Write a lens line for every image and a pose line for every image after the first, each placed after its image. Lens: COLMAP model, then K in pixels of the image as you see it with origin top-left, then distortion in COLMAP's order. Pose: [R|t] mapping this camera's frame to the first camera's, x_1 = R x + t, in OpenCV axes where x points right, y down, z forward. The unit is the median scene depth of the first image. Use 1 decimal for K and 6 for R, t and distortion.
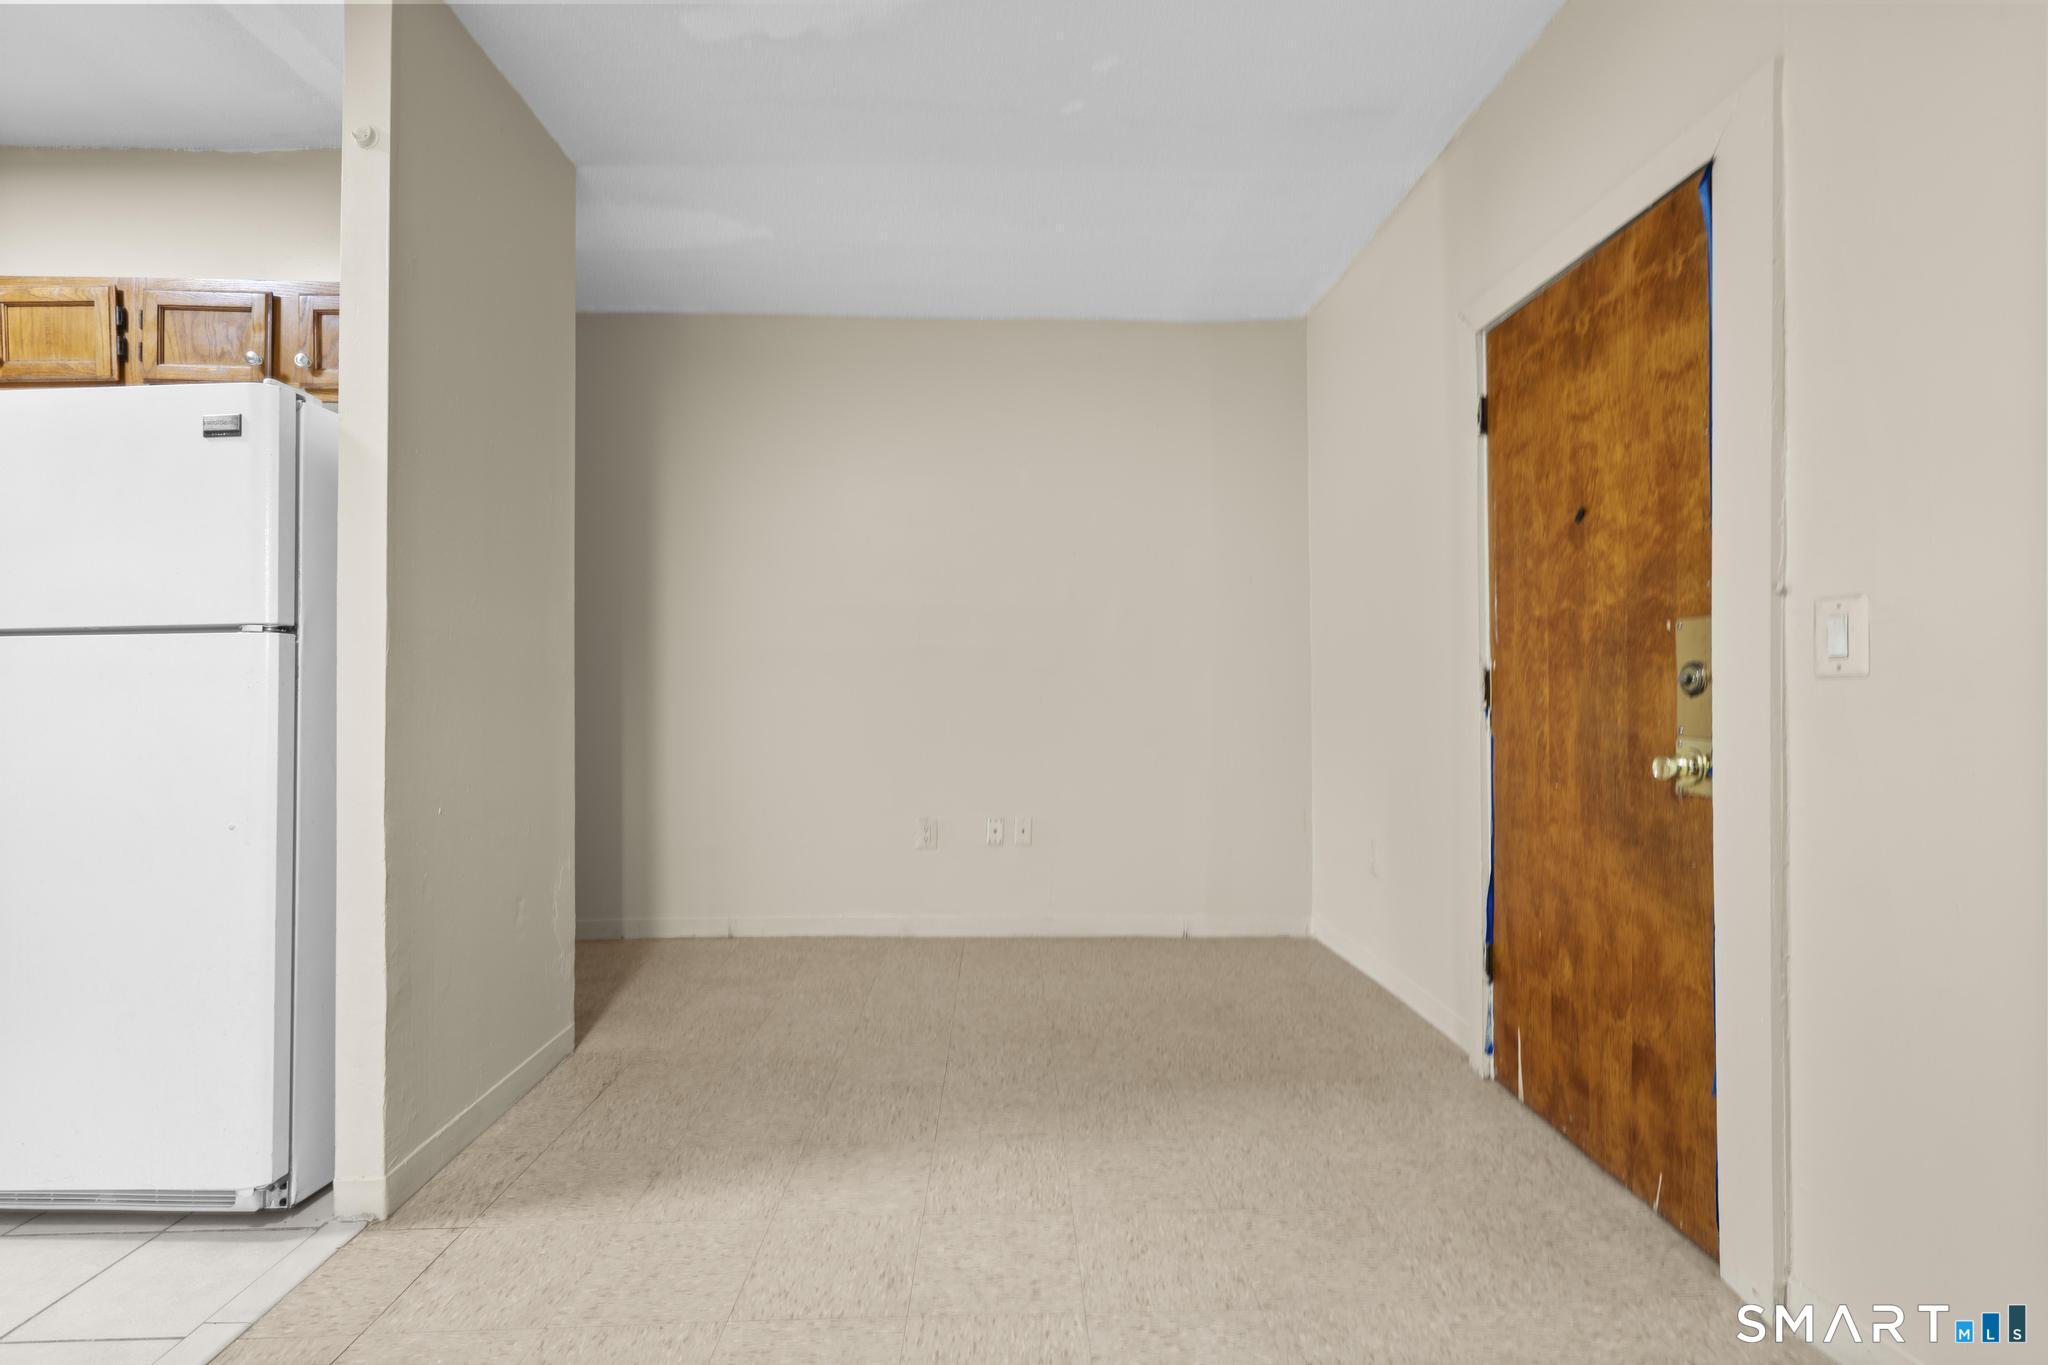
lens RADIAL K [[924.1, 0, 1032.8], [0, 924.1, 681.5], [0, 0, 1]] dist [-0.005670, 0.002733]
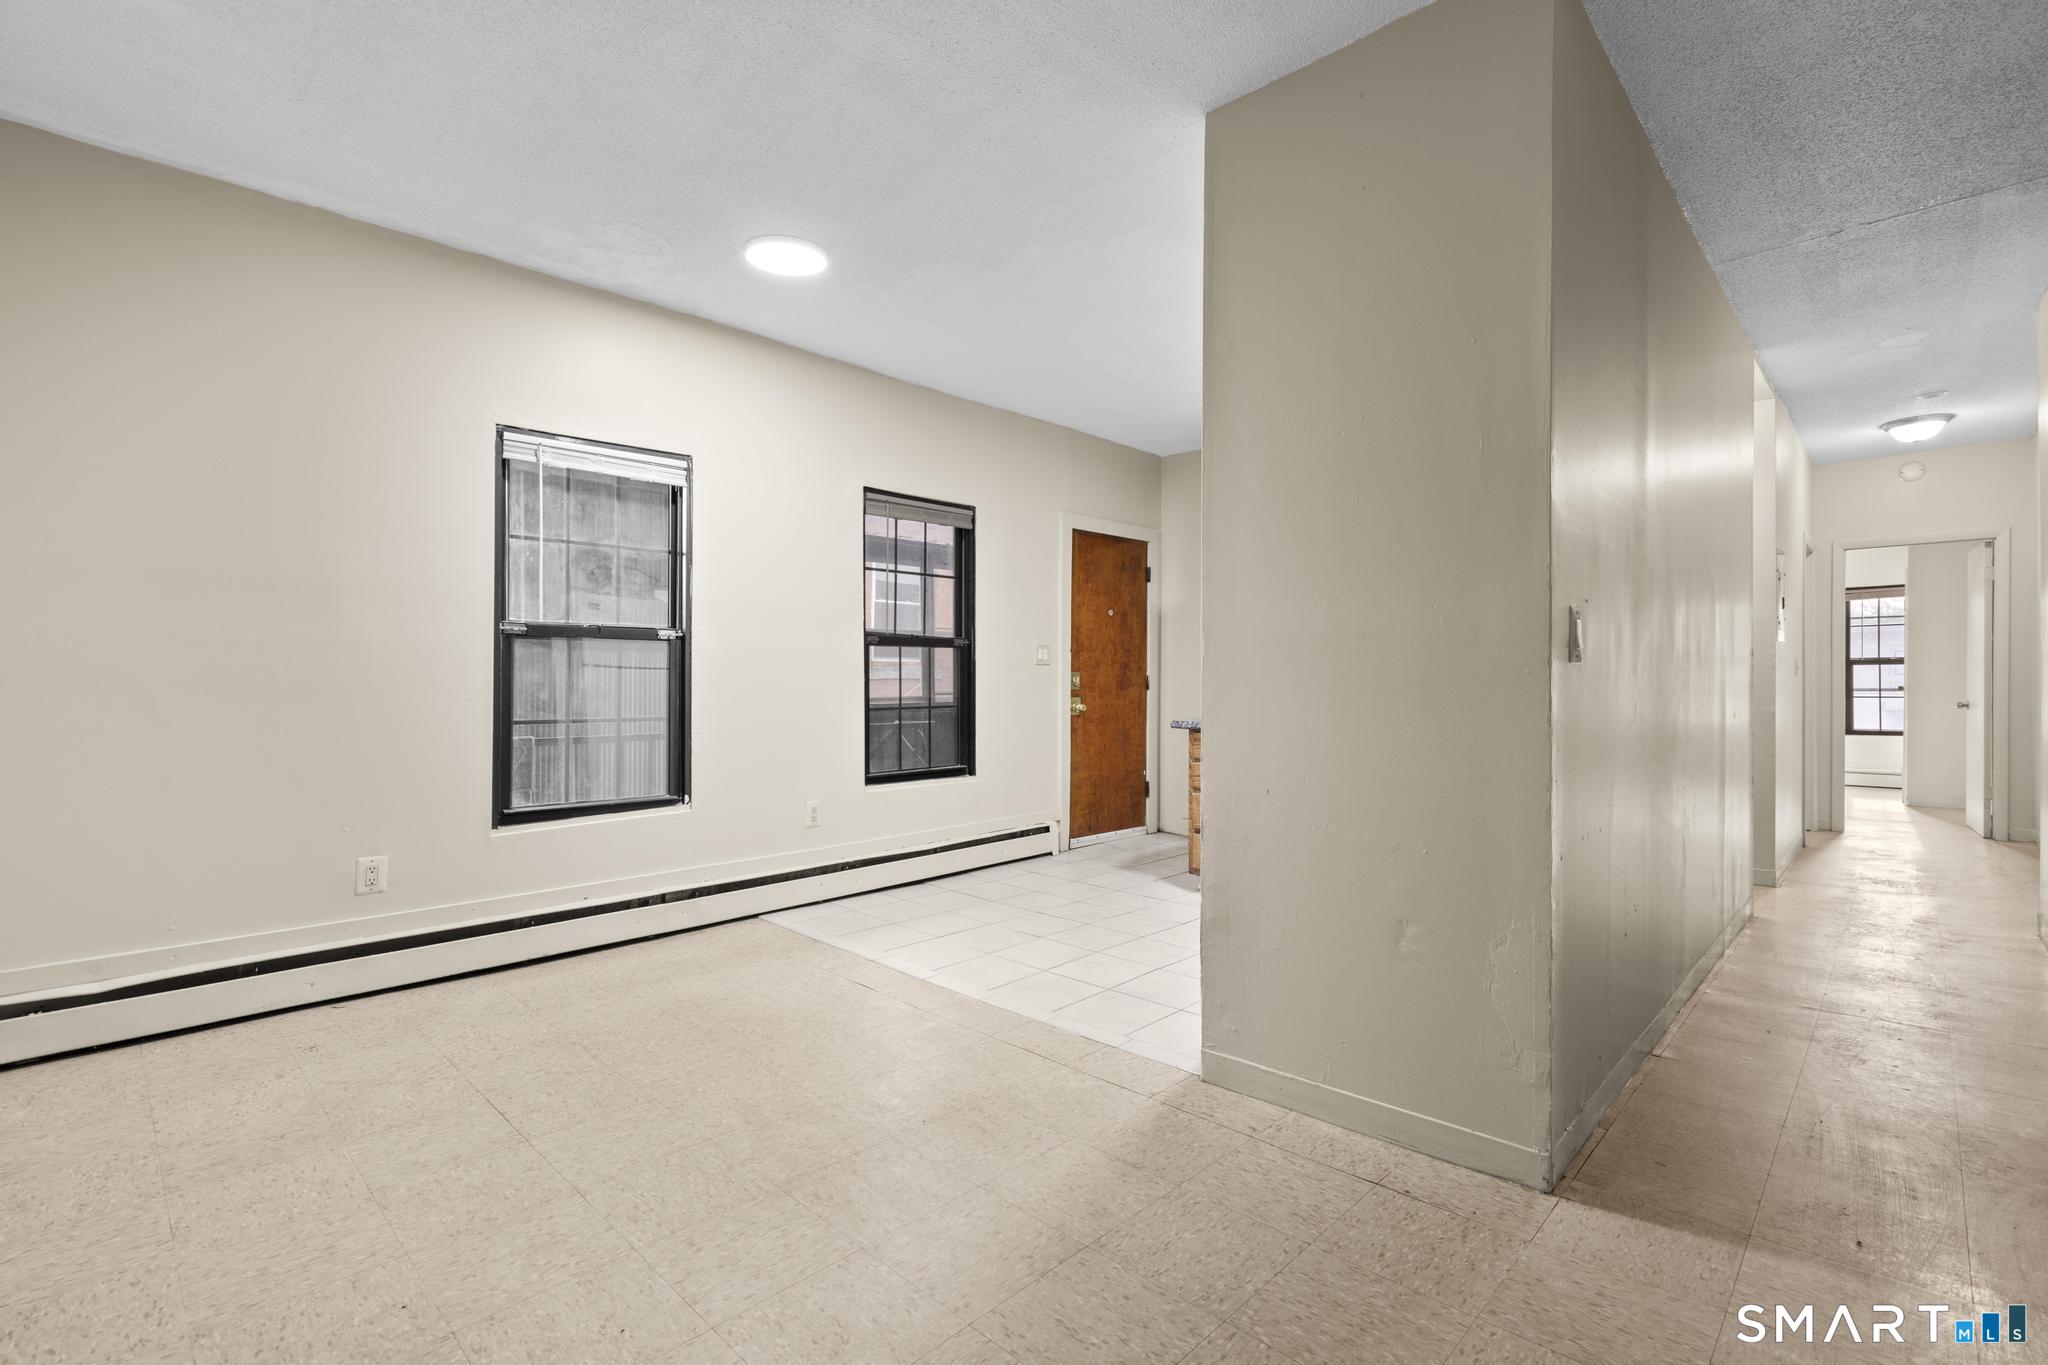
lens RADIAL K [[924.1, 0, 1031.8], [0, 924.1, 678.1], [0, 0, 1]] dist [-0.005670, 0.002733]
pose [[-0.715779, -0.000631, -0.698327, 0.392549], [0.007731, 0.999931, -0.008827, 0.007723], [0.698284, -0.011717, -0.715725, 1.707840]]
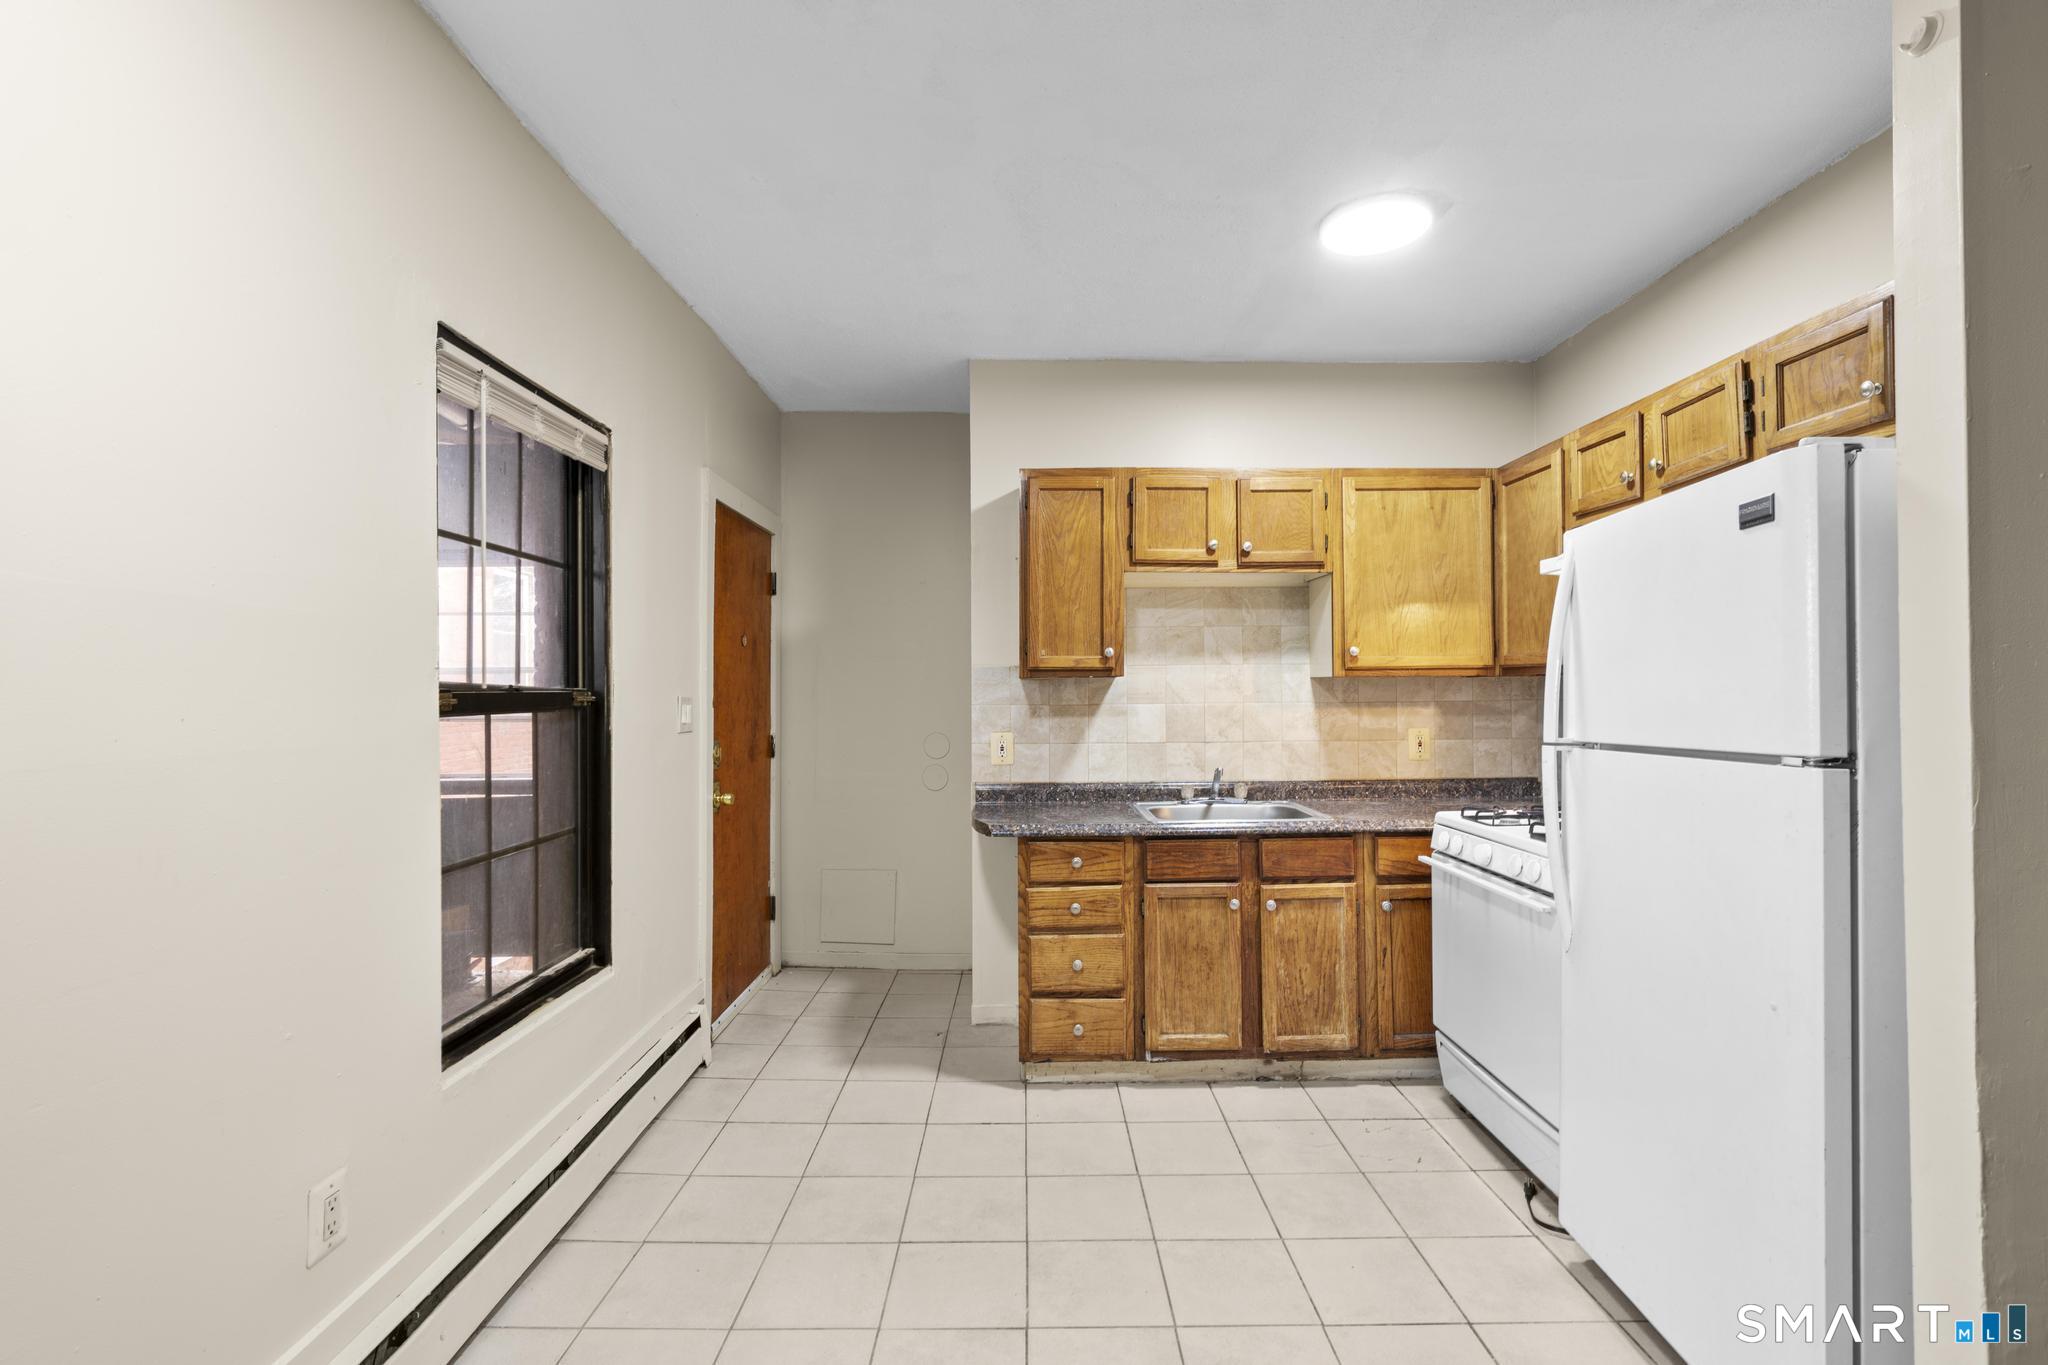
lens RADIAL K [[924.1, 0, 1032.3], [0, 924.1, 682.6], [0, 0, 1]] dist [-0.005670, 0.002733]
pose [[-0.032908, -0.009882, -0.999410, -0.034250], [0.016914, 0.999802, -0.010442, -0.117939], [0.999315, -0.017247, -0.032735, 0.349082]]
